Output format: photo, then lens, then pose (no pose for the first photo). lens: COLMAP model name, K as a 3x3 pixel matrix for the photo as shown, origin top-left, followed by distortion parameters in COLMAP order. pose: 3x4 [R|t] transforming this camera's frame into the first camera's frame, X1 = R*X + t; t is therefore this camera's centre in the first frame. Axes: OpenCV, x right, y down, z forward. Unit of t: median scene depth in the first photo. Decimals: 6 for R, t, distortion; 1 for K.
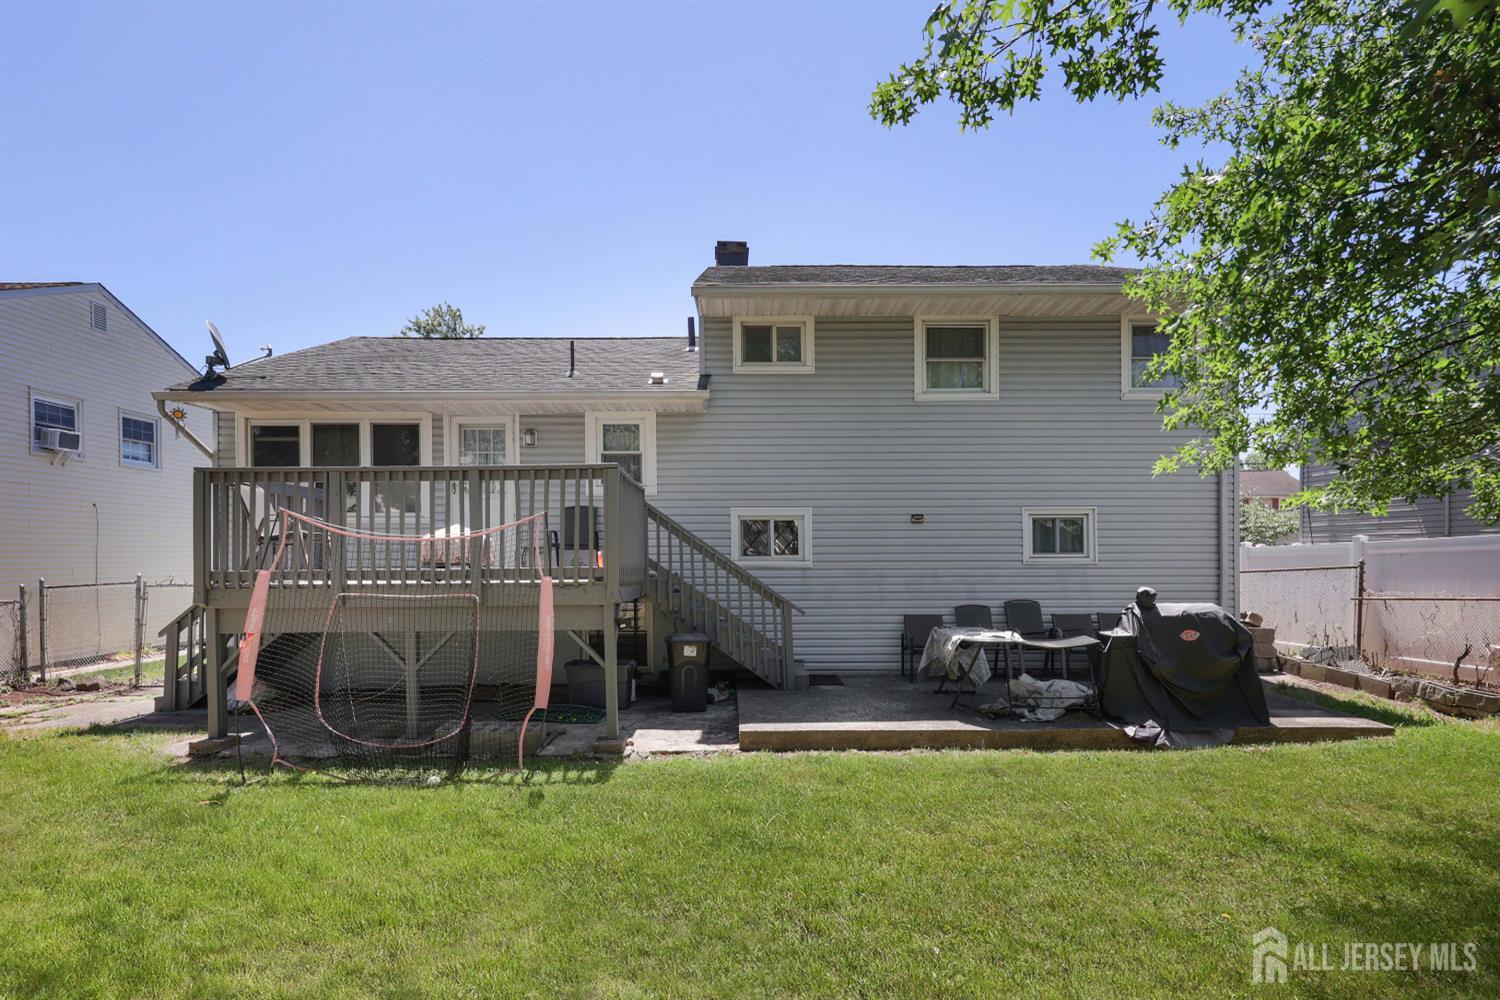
lens RADIAL K [[735.3, 0, 749.0], [0, 735.3, 540.6], [0, 0, 1]] dist [0.002436, 0.000072]
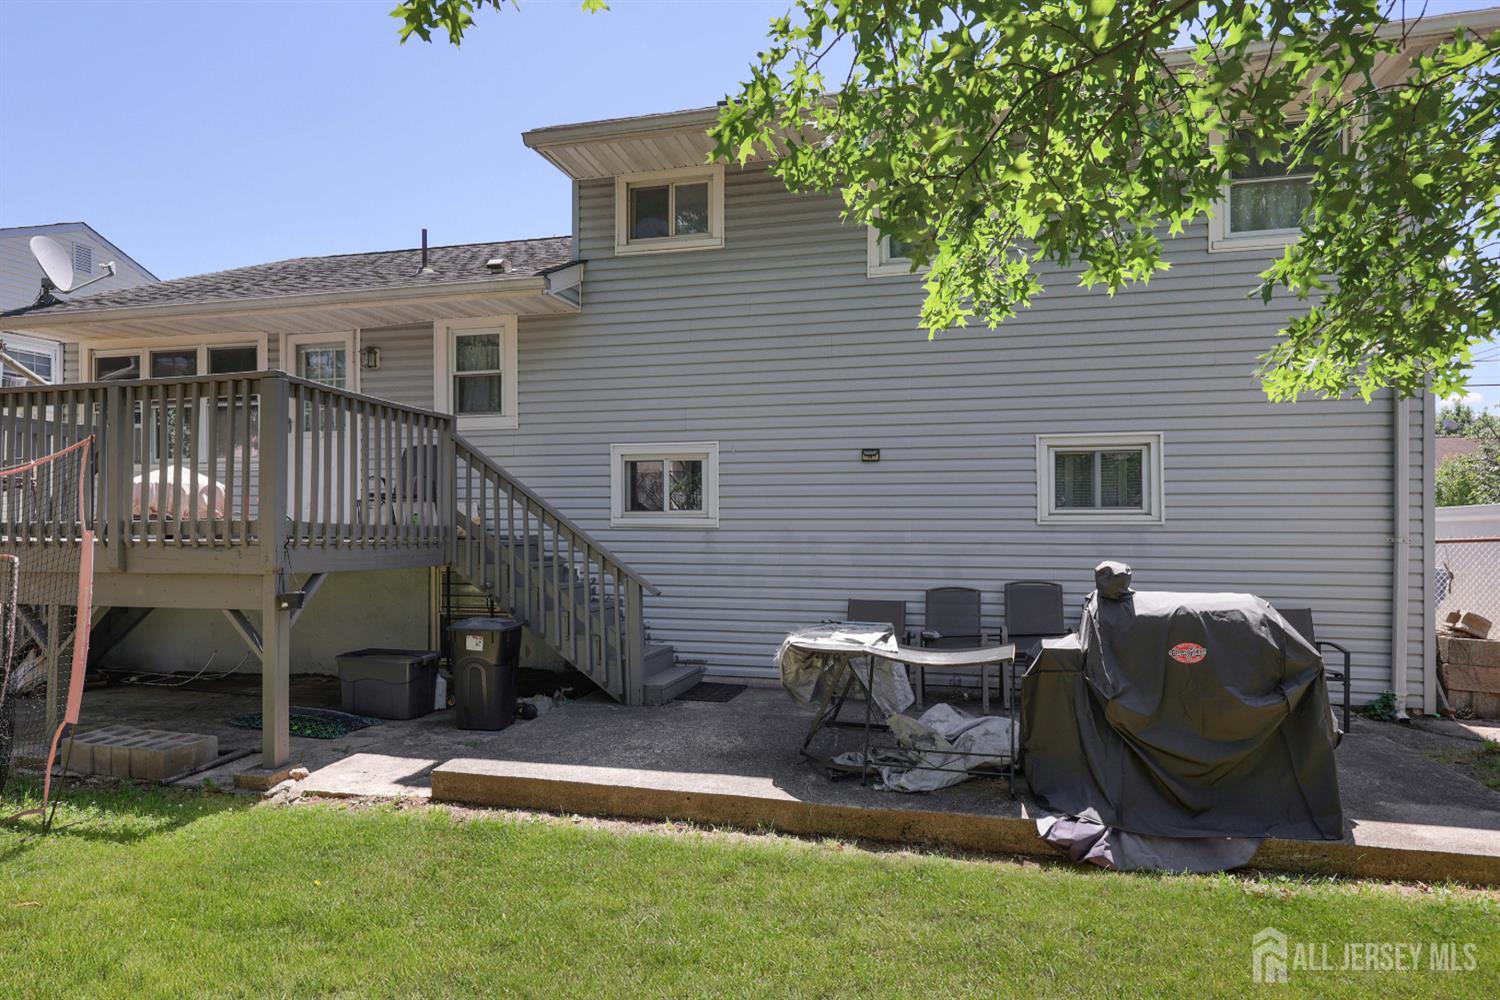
lens RADIAL K [[859.2, 0, 750.0], [0, 859.2, 502.4], [0, 0, 1]] dist [0.000076, 0.001144]
pose [[0.969531, -0.000711, -0.244967, 0.427627], [0.000084, 0.999997, -0.002572, 0.020058], [0.244968, 0.002473, 0.969528, 0.306116]]
